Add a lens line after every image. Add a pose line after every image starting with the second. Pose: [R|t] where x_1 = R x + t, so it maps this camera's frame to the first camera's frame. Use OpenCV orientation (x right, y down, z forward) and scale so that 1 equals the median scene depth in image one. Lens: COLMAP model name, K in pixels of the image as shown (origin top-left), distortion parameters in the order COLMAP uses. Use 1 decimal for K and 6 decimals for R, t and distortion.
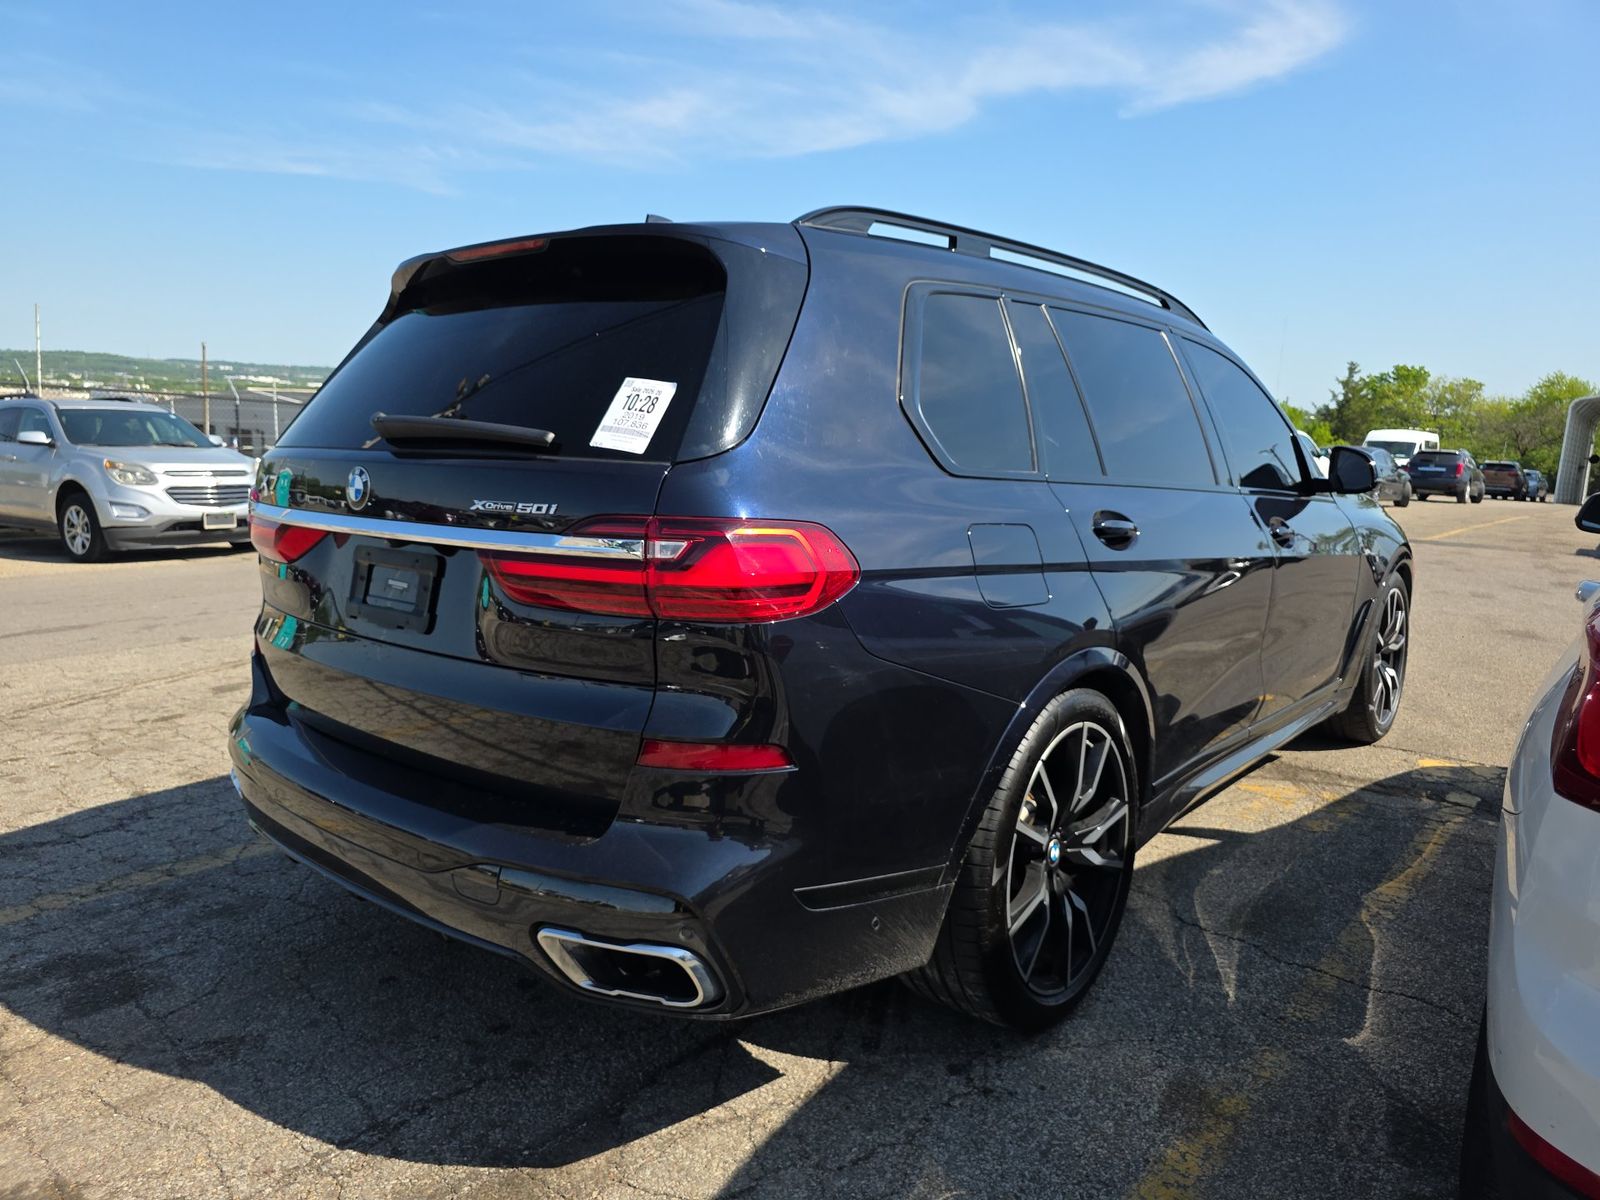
lens RADIAL K [[1083.2, 0, 802.1], [0, 1083.2, 595.3], [0, 0, 1]] dist [0.031879, -0.016500]
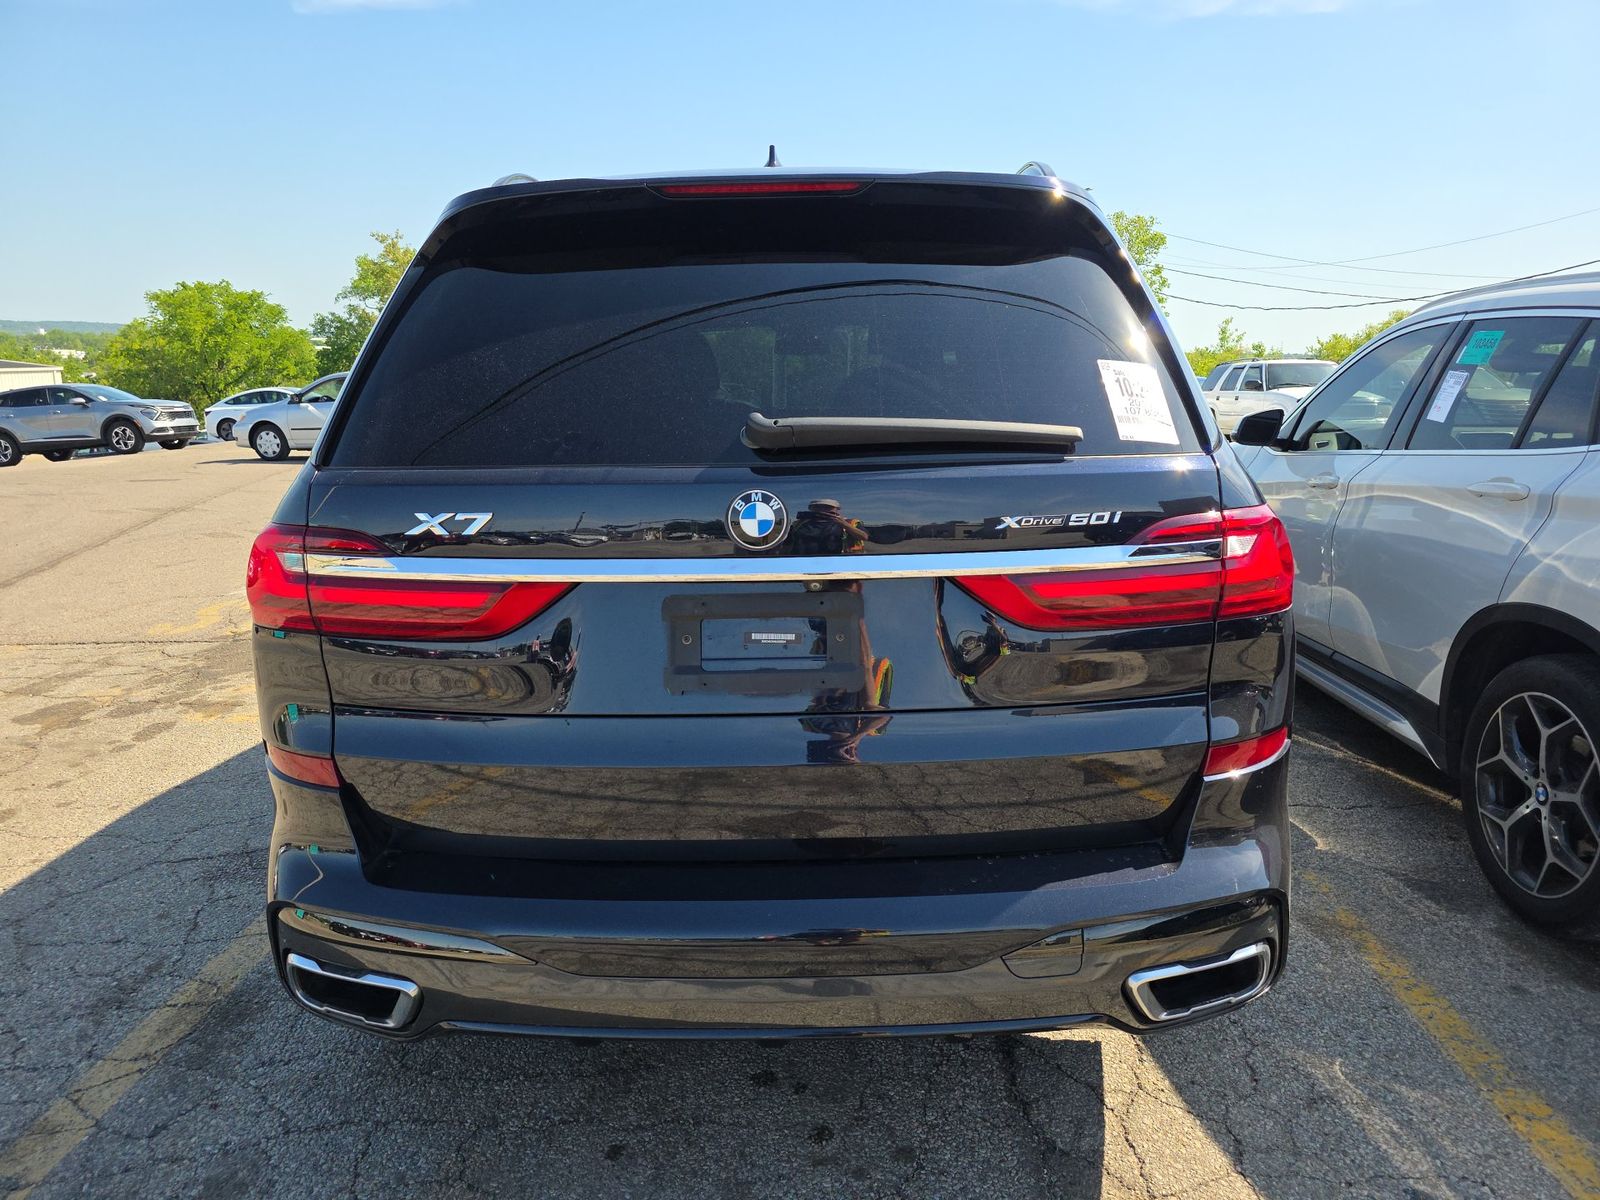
lens RADIAL K [[1083.2, 0, 801.1], [0, 1083.2, 605.4], [0, 0, 1]] dist [0.031879, -0.016500]
pose [[0.784135, -0.168167, 0.597371, -0.779805], [0.123593, 0.985620, 0.115230, -0.113803], [-0.608159, -0.016525, 0.793643, 0.371240]]
